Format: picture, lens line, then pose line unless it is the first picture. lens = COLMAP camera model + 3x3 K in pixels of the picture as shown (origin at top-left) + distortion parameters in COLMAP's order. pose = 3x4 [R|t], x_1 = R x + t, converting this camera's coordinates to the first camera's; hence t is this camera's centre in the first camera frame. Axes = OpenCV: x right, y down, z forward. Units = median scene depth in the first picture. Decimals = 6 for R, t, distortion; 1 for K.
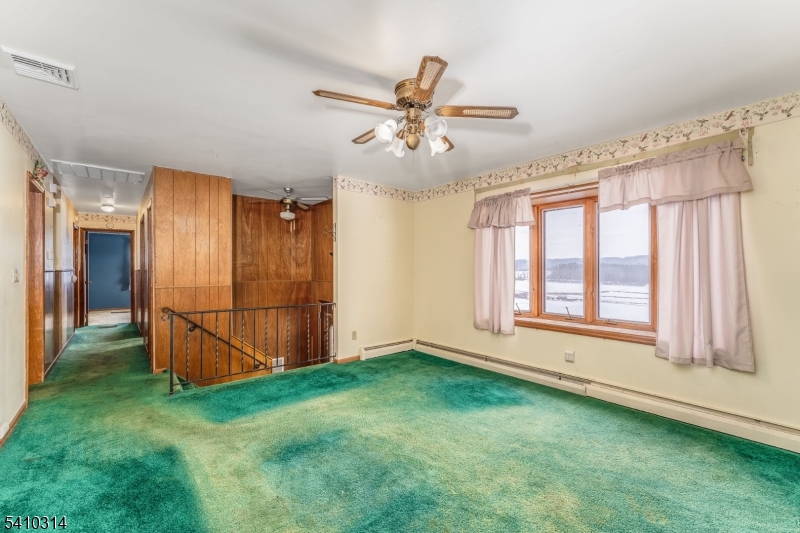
lens RADIAL K [[331.9, 0, 399.3], [0, 331.9, 267.7], [0, 0, 1]] dist [-0.000670, 0.000265]
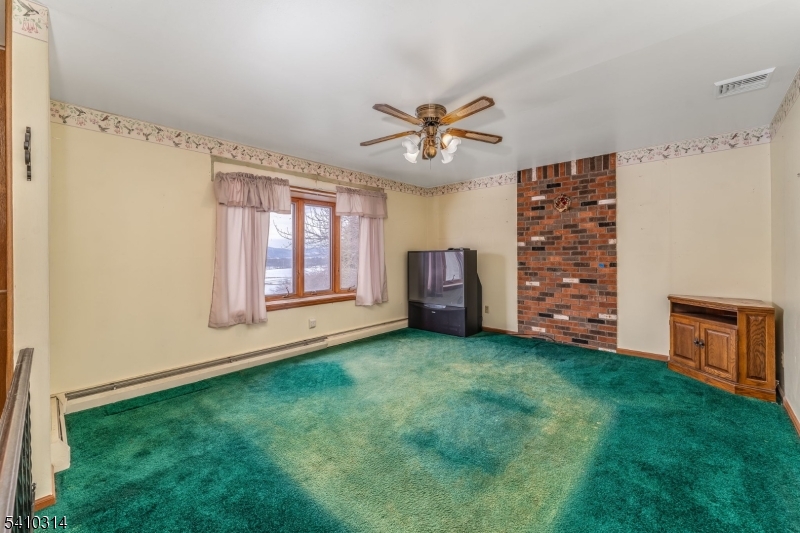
lens RADIAL K [[331.9, 0, 383.3], [0, 331.9, 256.2], [0, 0, 1]] dist [-0.000670, 0.000265]
pose [[-0.097185, 0.002267, 0.995264, -0.714735], [0.006271, 0.999979, -0.001666, 0.013672], [-0.995247, 0.006079, -0.097197, 0.790604]]
